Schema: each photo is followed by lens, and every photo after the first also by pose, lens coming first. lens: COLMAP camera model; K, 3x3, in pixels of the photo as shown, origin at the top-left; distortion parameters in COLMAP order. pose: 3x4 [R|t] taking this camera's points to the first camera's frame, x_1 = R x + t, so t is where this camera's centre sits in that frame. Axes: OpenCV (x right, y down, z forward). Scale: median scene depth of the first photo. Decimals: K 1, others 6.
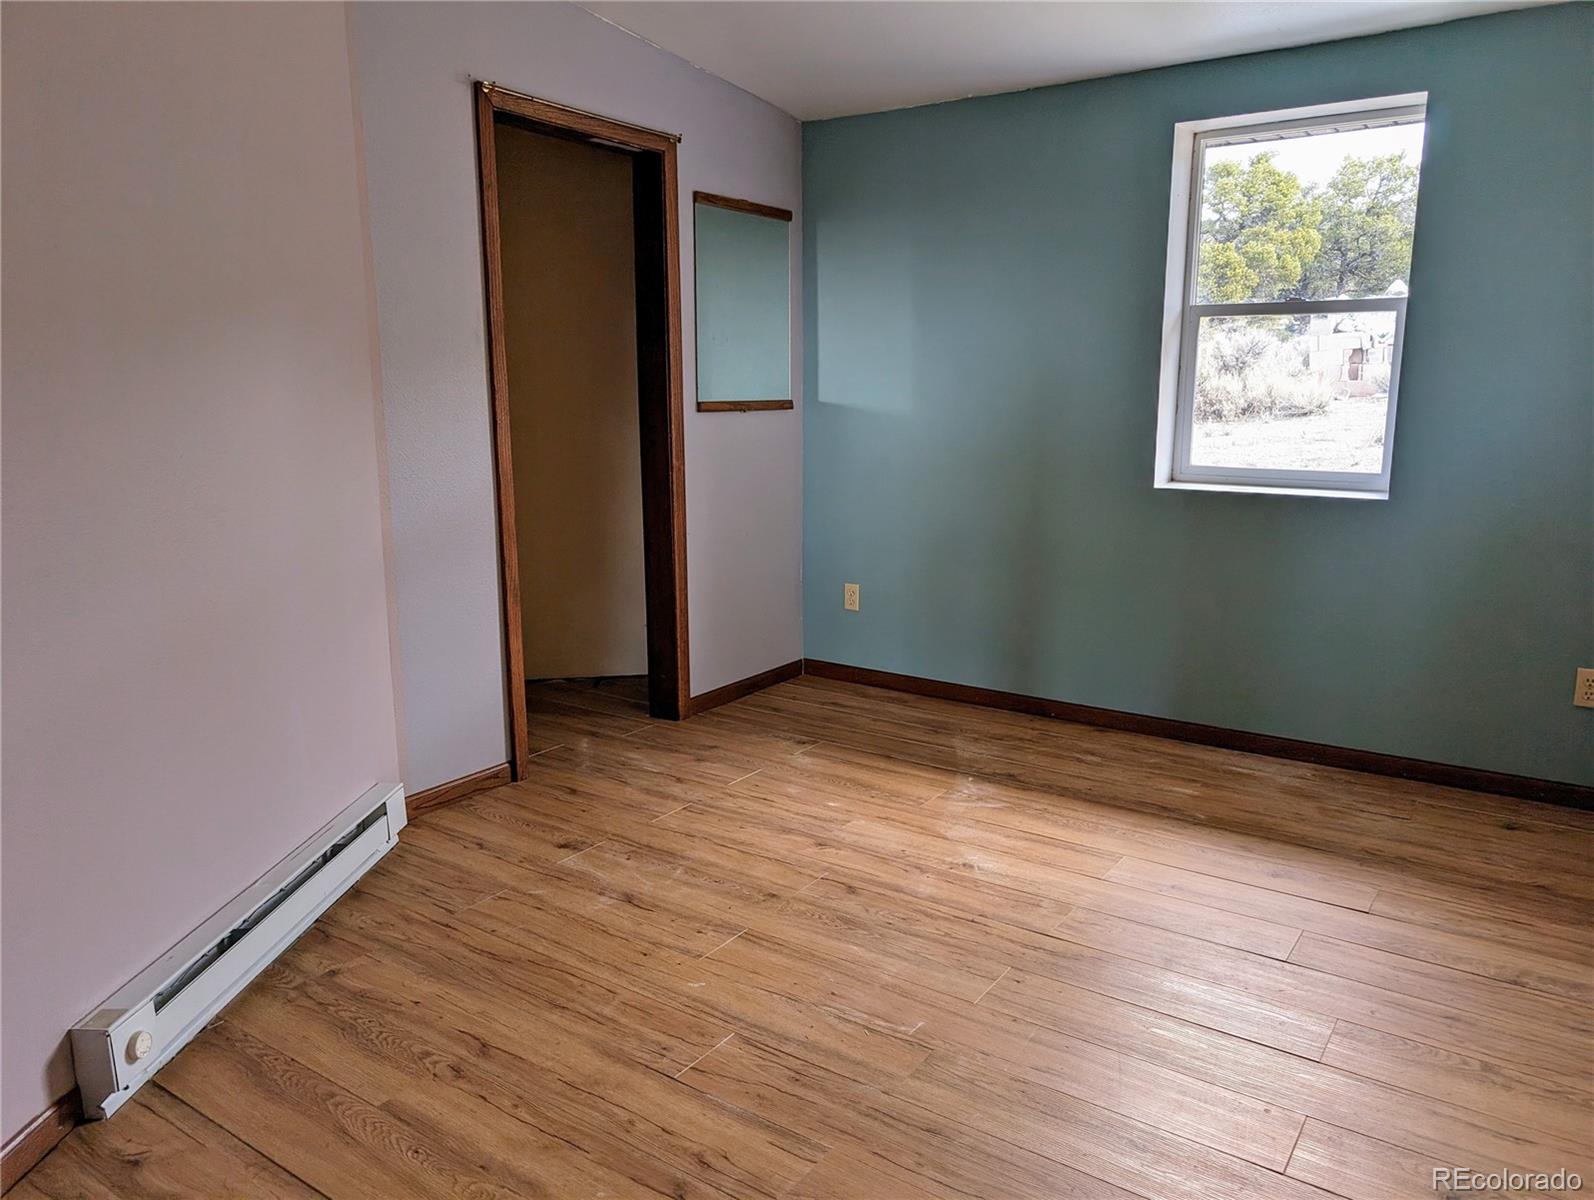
lens RADIAL K [[1141.4, 0, 794.2], [0, 1141.4, 599.9], [0, 0, 1]] dist [0.030963, 0.001902]
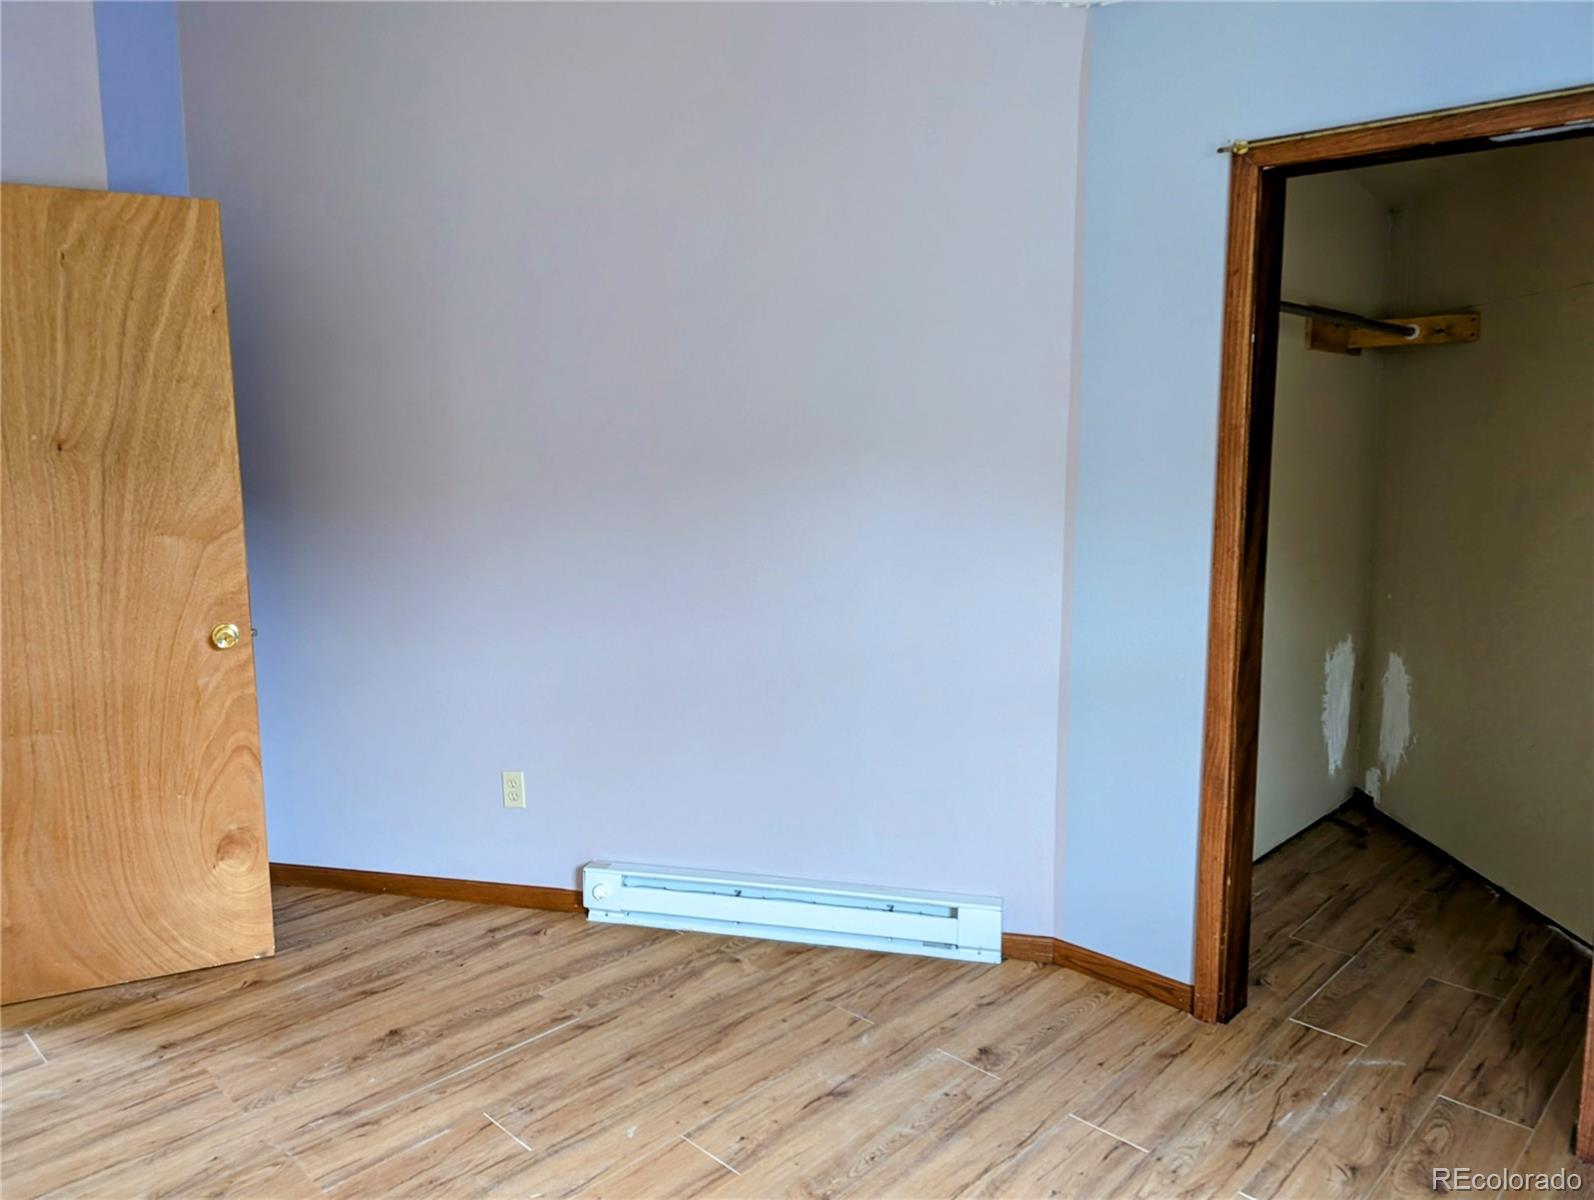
lens RADIAL K [[1141.4, 0, 794.2], [0, 1141.4, 598.0], [0, 0, 1]] dist [0.030963, 0.001902]
pose [[-0.155267, 0.147716, -0.976766, 0.646658], [-0.184086, 0.967112, 0.175518, -0.252598], [0.970569, 0.207061, -0.122968, 0.945864]]
